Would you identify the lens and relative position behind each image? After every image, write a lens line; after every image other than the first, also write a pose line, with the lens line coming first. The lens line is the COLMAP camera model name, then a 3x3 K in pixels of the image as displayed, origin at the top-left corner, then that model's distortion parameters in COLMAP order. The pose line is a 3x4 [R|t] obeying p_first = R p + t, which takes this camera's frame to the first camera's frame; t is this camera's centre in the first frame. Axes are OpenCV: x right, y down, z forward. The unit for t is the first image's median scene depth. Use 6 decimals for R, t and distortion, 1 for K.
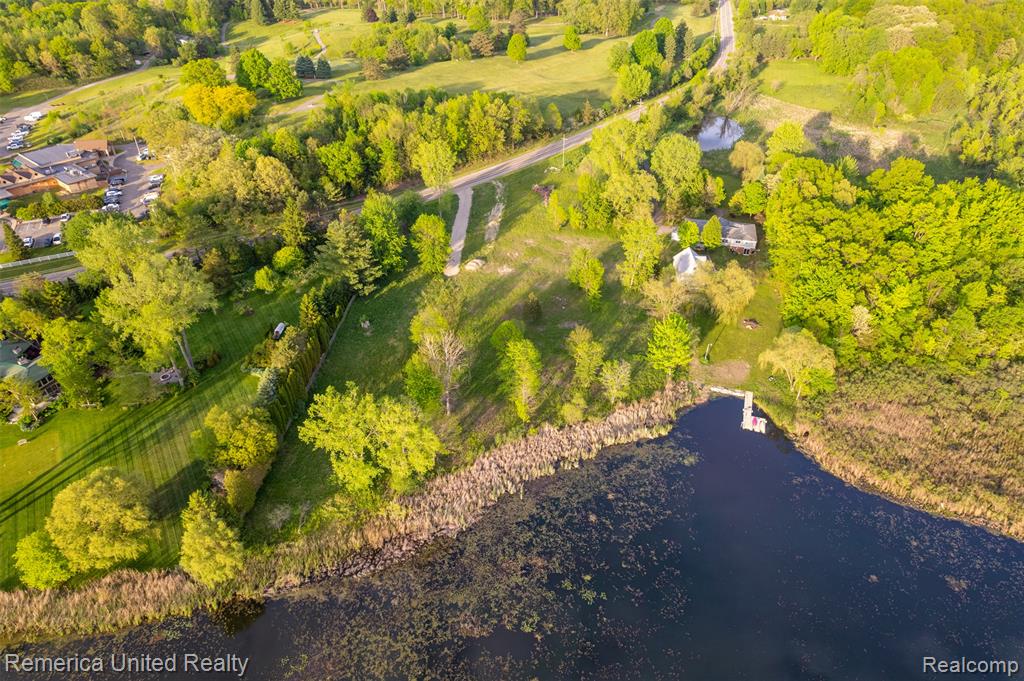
lens RADIAL K [[653.6, 0, 516.1], [0, 653.6, 342.1], [0, 0, 1]] dist [-0.069987, 0.060818]
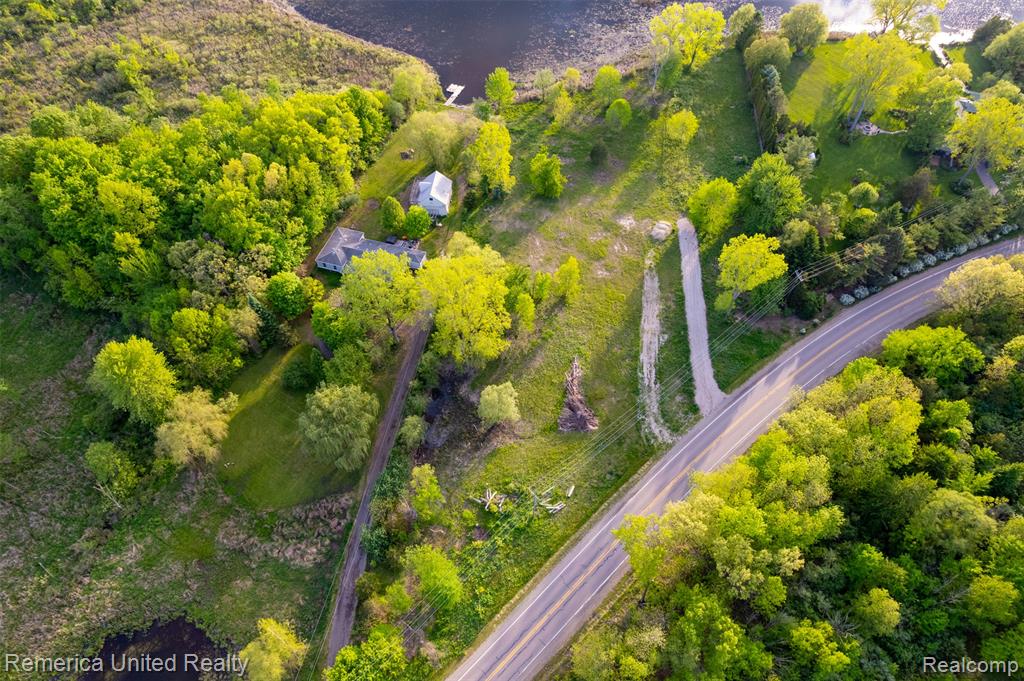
lens RADIAL K [[653.6, 0, 516.1], [0, 653.6, 342.1], [0, 0, 1]] dist [-0.069987, 0.060818]
pose [[-0.998377, -0.043473, 0.036785, 0.101296], [0.035900, 0.020960, 0.999136, -1.055041], [-0.044206, 0.998835, -0.019365, 1.214997]]
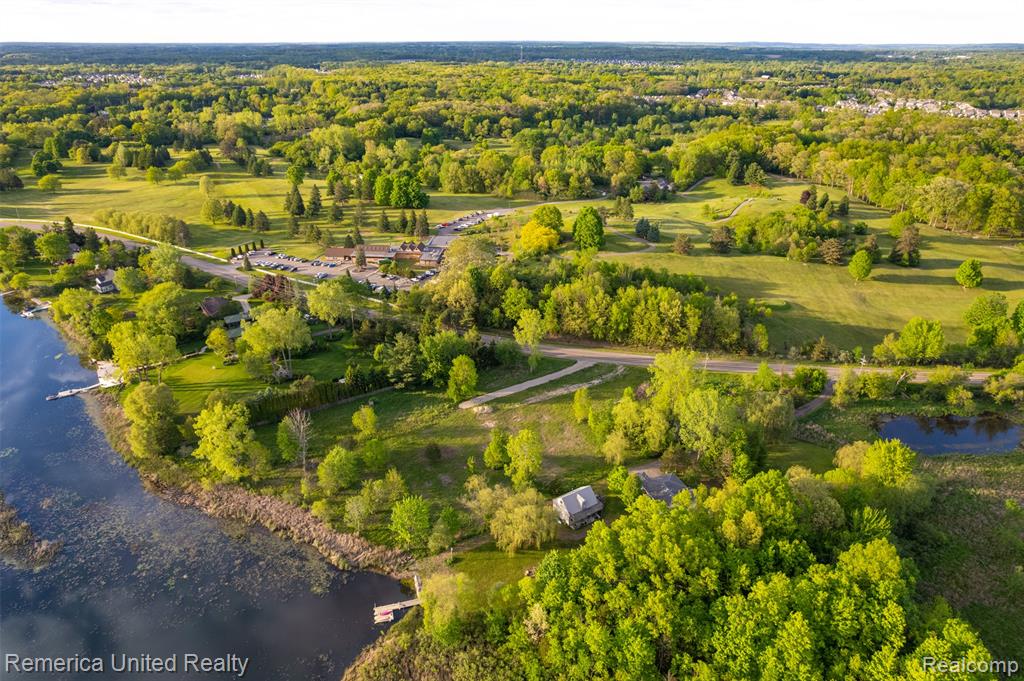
lens RADIAL K [[653.6, 0, 516.1], [0, 653.6, 342.1], [0, 0, 1]] dist [-0.069987, 0.060818]
pose [[0.561109, 0.359908, -0.745401, 0.857932], [-0.482605, 0.873872, 0.058653, -0.340127], [0.672495, 0.326824, 0.664031, 0.195389]]
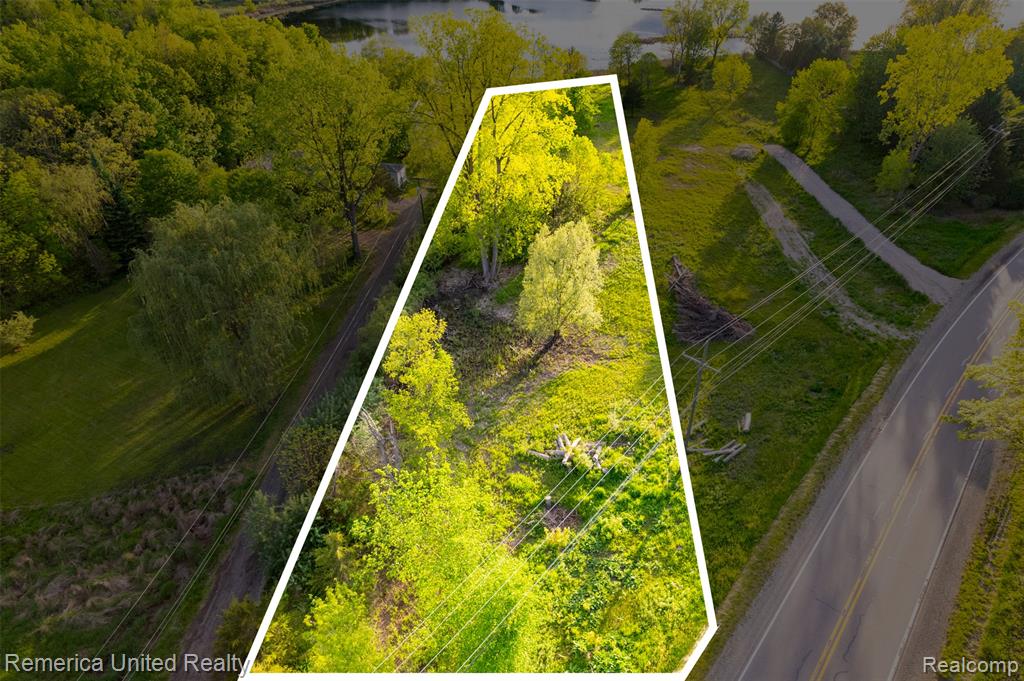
lens RADIAL K [[653.6, 0, 516.1], [0, 653.6, 342.1], [0, 0, 1]] dist [-0.069987, 0.060818]
pose [[-0.999591, 0.028613, -0.000215, 0.169631], [0.009884, 0.352346, 0.935818, -0.659916], [0.026852, 0.935432, -0.352485, 1.426835]]
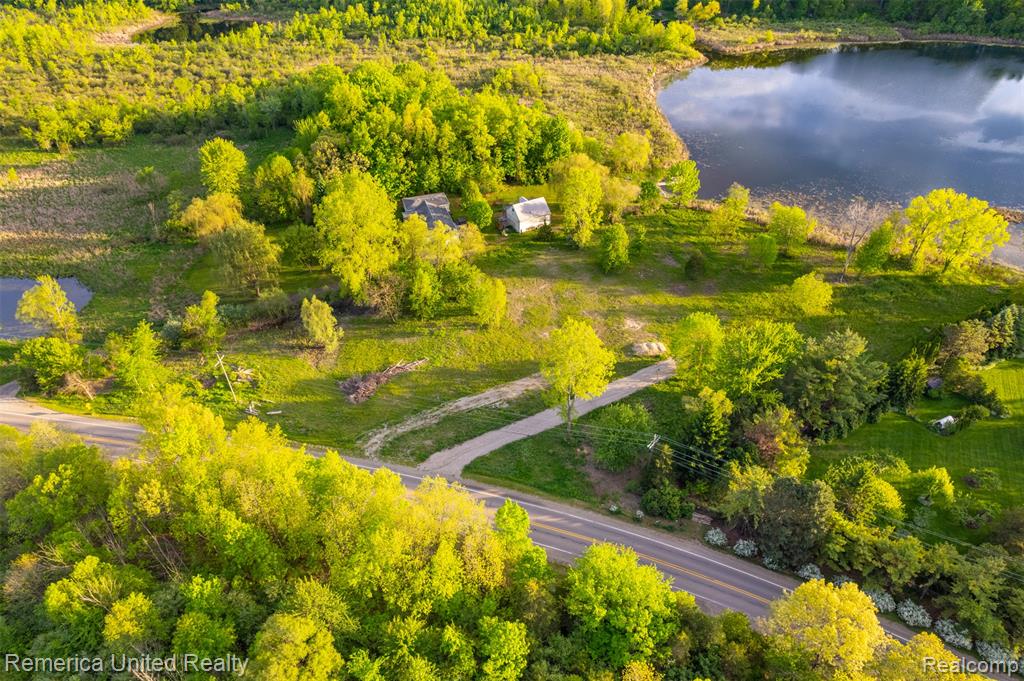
lens RADIAL K [[653.6, 0, 516.1], [0, 653.6, 342.1], [0, 0, 1]] dist [-0.069987, 0.060818]
pose [[-0.520302, -0.533983, 0.666444, -0.488135], [0.501126, 0.440994, 0.744578, -0.770915], [-0.691490, 0.721378, 0.038142, 1.100210]]
